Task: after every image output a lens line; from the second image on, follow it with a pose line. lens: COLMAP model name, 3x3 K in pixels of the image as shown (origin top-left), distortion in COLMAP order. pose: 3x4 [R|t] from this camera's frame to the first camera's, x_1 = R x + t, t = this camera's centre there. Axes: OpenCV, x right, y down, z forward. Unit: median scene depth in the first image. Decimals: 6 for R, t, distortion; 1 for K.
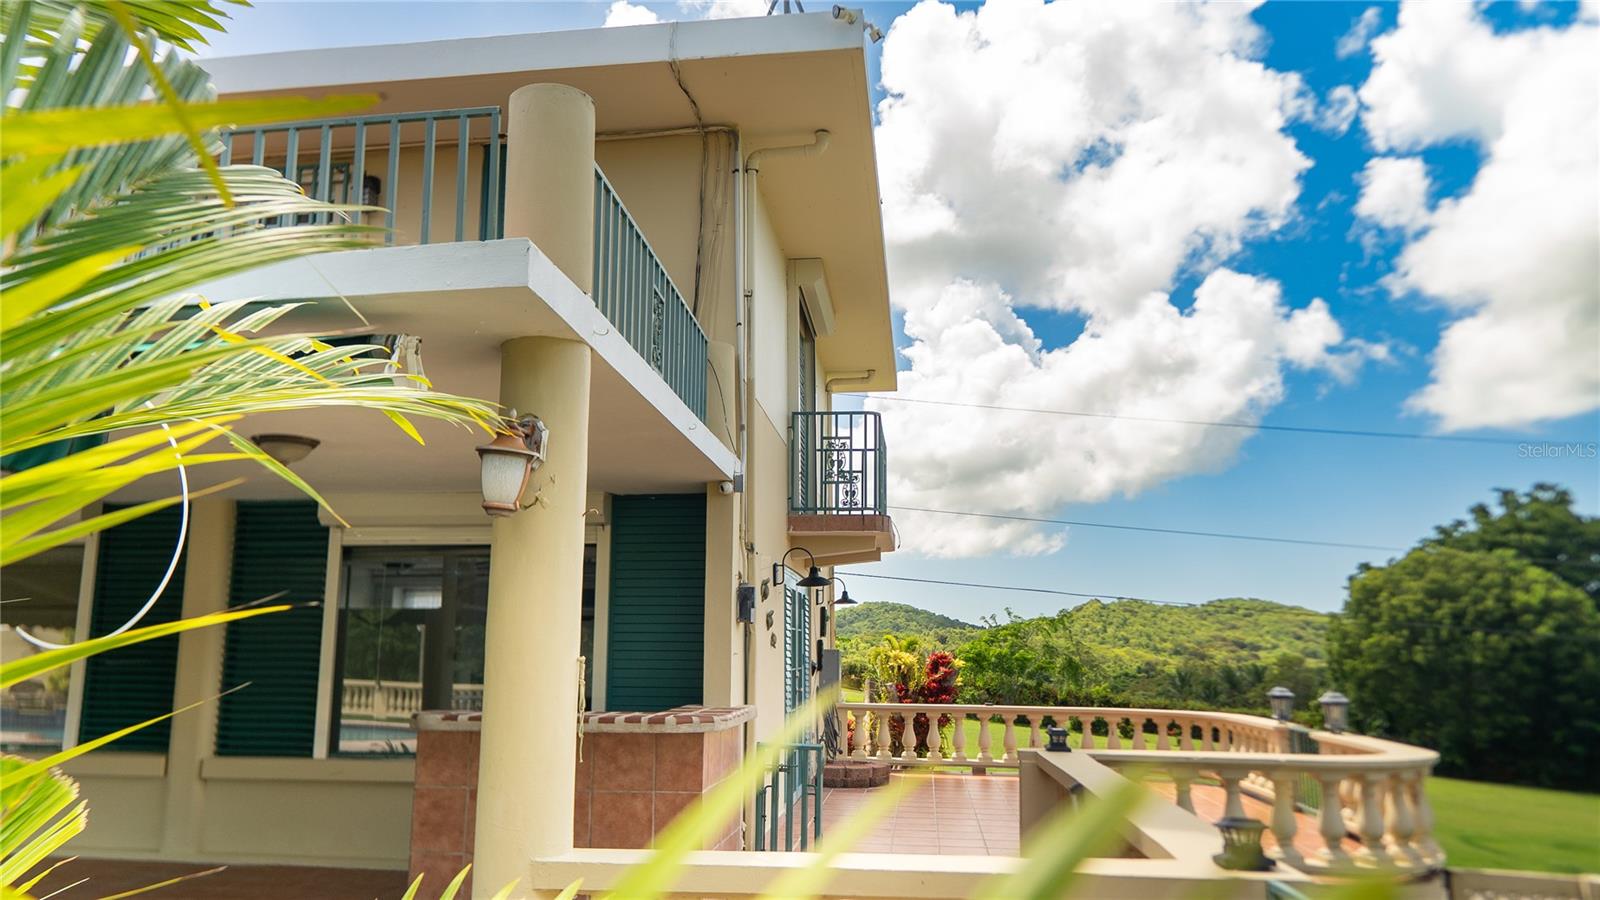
lens RADIAL K [[1097.9, 0, 772.5], [0, 1097.9, 454.2], [0, 0, 1]] dist [-0.036906, -0.001895]
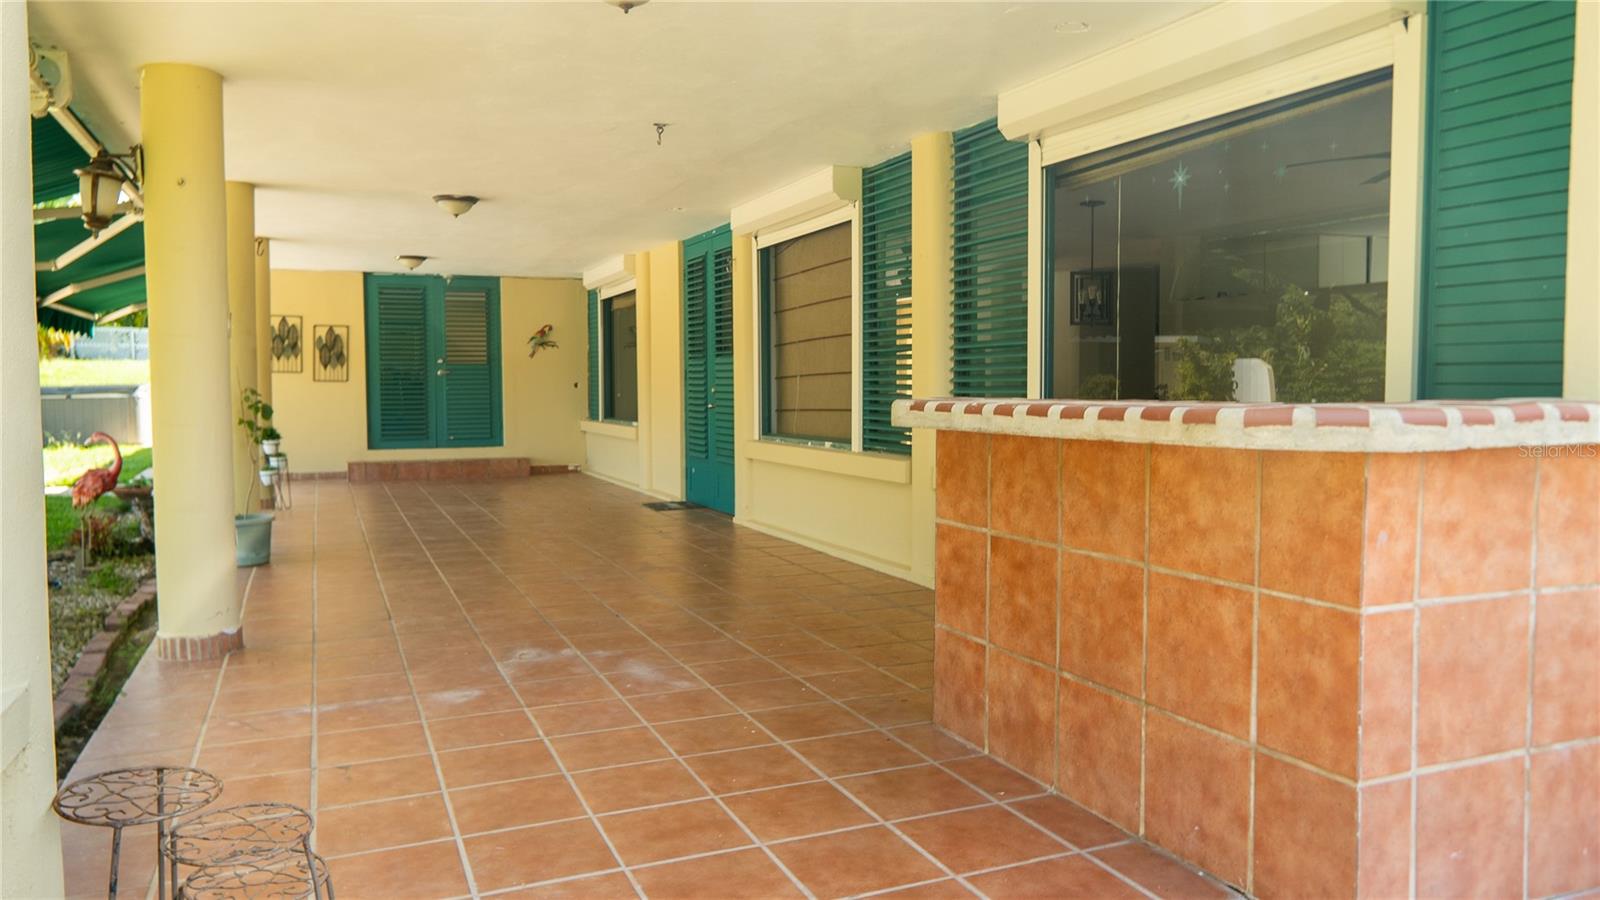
lens RADIAL K [[1097.9, 0, 772.5], [0, 1097.9, 454.2], [0, 0, 1]] dist [-0.036906, -0.001895]
pose [[0.493254, 0.052022, -0.868328, 0.152273], [0.161667, 0.975338, 0.150268, 0.167721], [0.854731, -0.214500, 0.472679, 0.658636]]
